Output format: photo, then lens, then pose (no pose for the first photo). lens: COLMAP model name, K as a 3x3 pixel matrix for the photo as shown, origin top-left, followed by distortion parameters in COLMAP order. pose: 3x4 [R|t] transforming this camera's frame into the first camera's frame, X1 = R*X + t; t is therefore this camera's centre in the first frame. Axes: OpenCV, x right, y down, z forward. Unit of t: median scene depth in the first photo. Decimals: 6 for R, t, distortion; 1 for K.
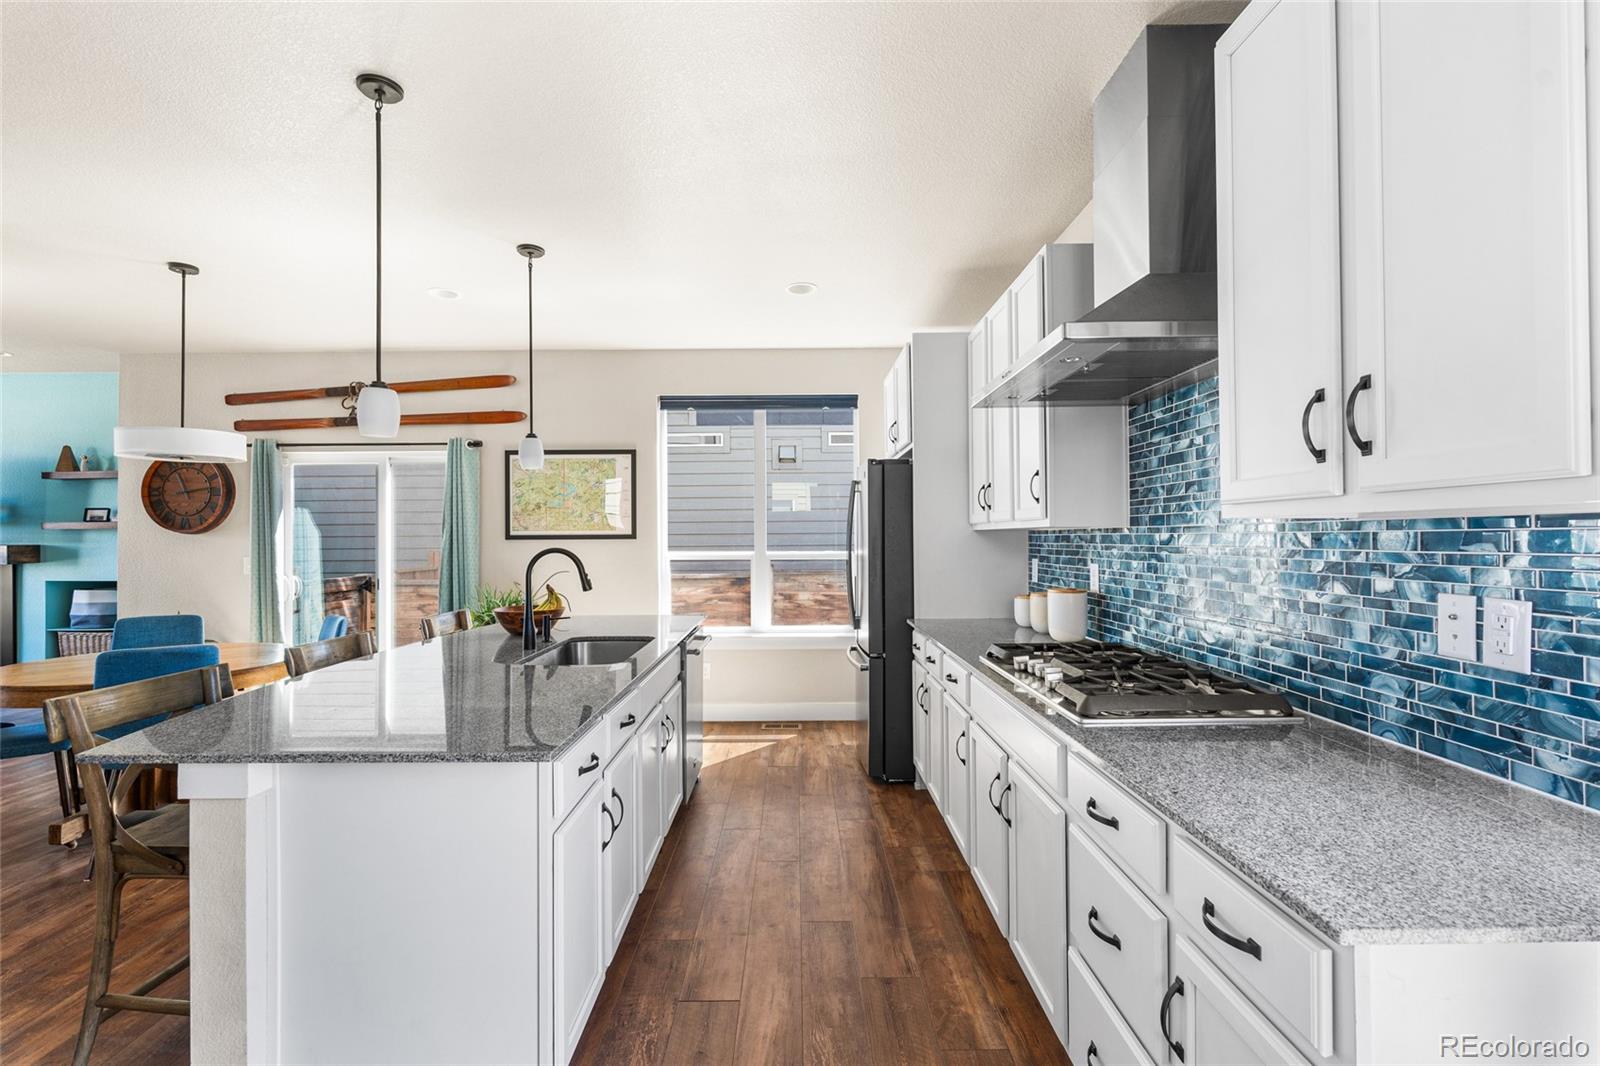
lens RADIAL K [[708.6, 0, 794.0], [0, 708.6, 530.0], [0, 0, 1]] dist [-0.006882, 0.001036]
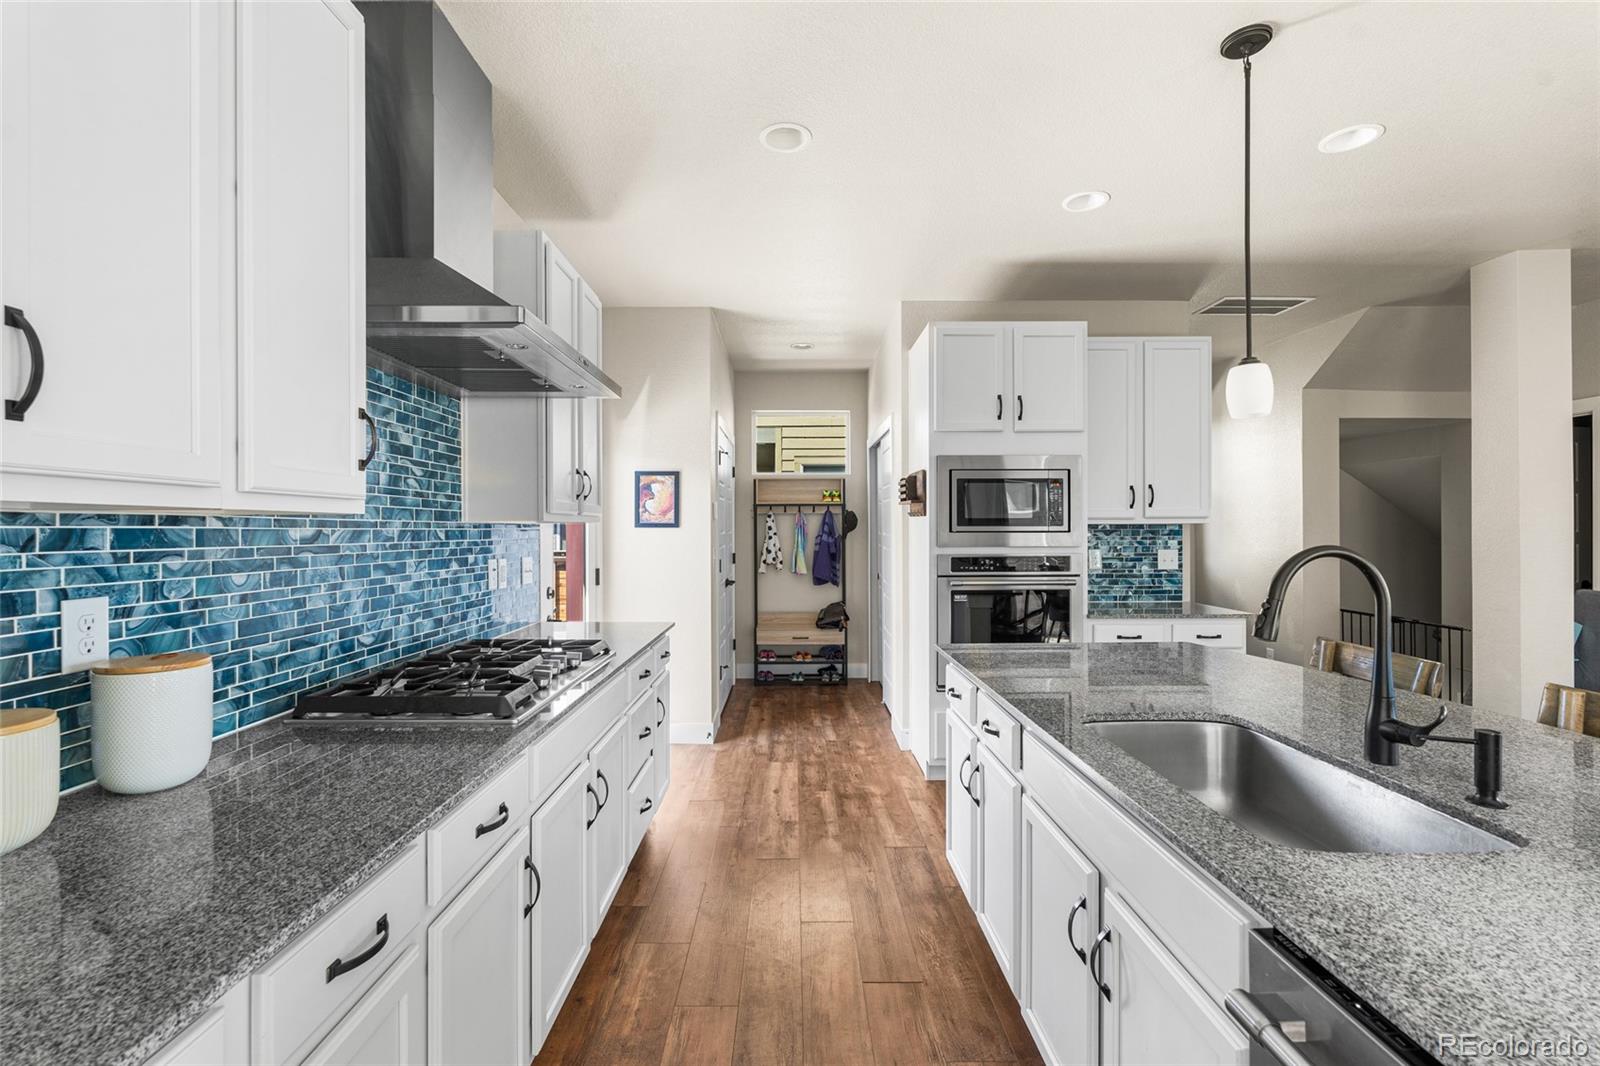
lens RADIAL K [[708.6, 0, 796.1], [0, 708.6, 530.2], [0, 0, 1]] dist [-0.006882, 0.001036]
pose [[-0.999947, 0.009180, -0.004662, 0.015365], [0.009233, 0.999892, -0.011471, 0.020049], [0.004556, -0.011513, -0.999923, 1.738185]]
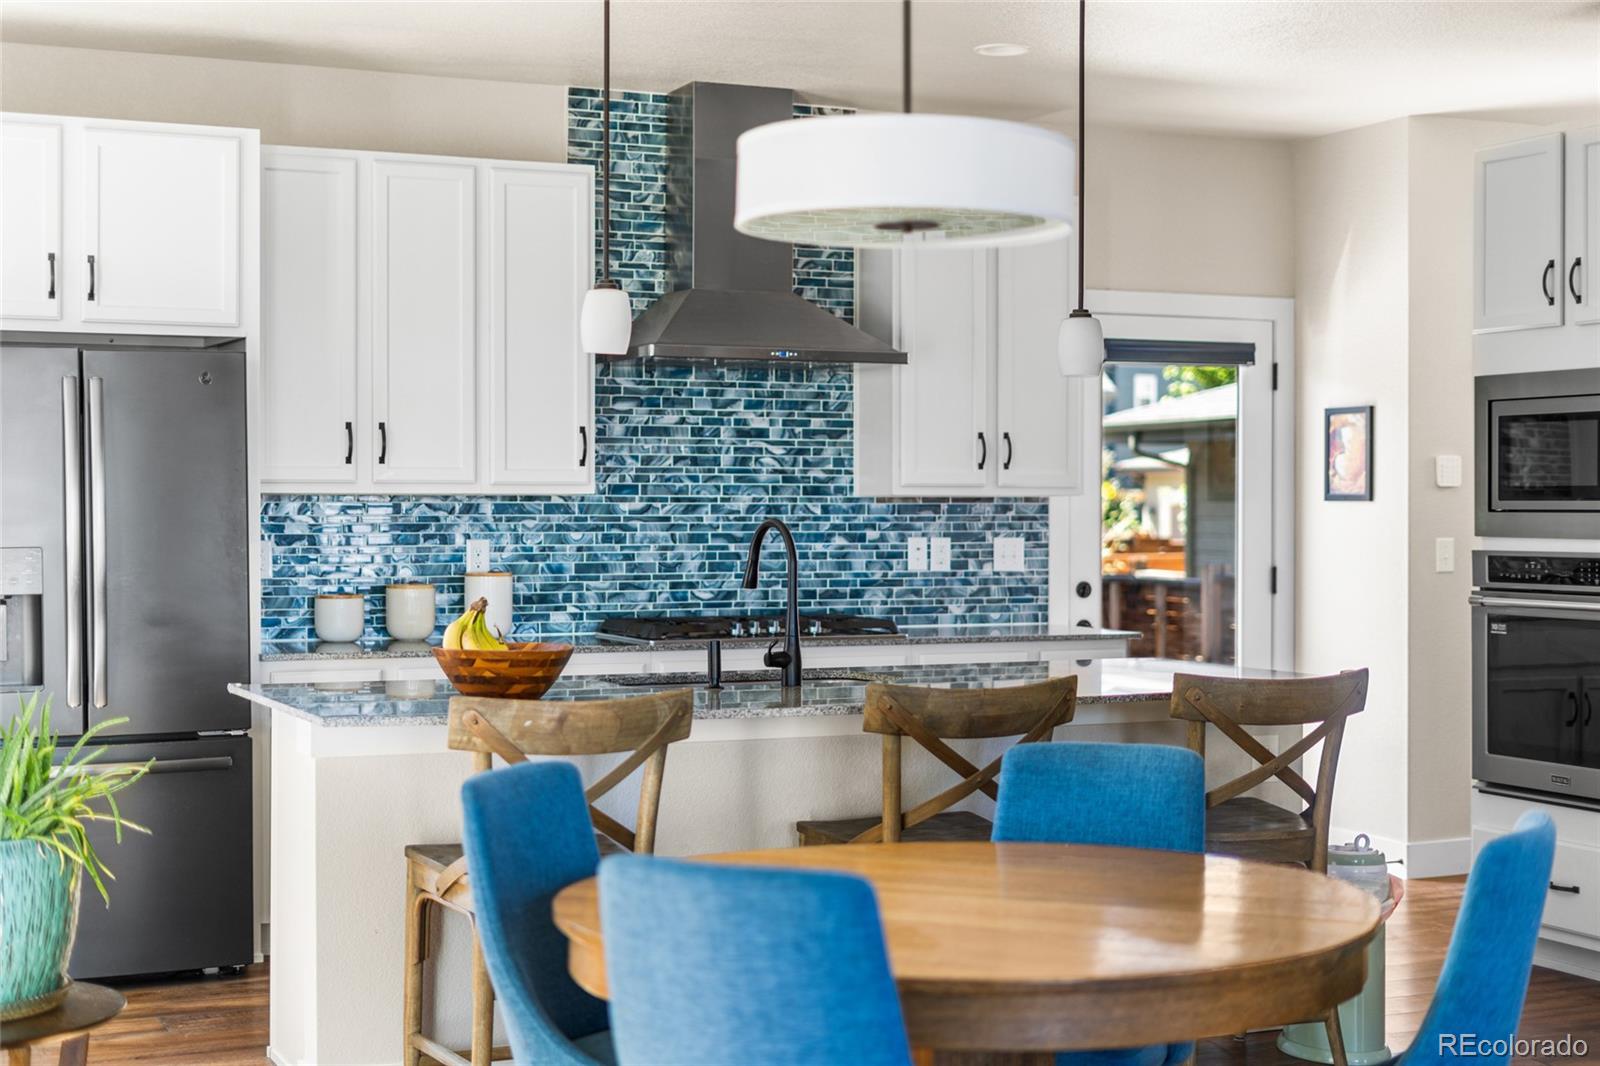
lens RADIAL K [[2346.0, 0, 795.8], [0, 2346.0, 526.3], [0, 0, 1]] dist [-0.006153, 0.000000]
pose [[-0.409150, -0.002705, 0.912463, -2.620418], [-0.009546, 0.999954, -0.001316, 0.040314], [-0.912417, -0.009249, -0.409157, 2.158394]]
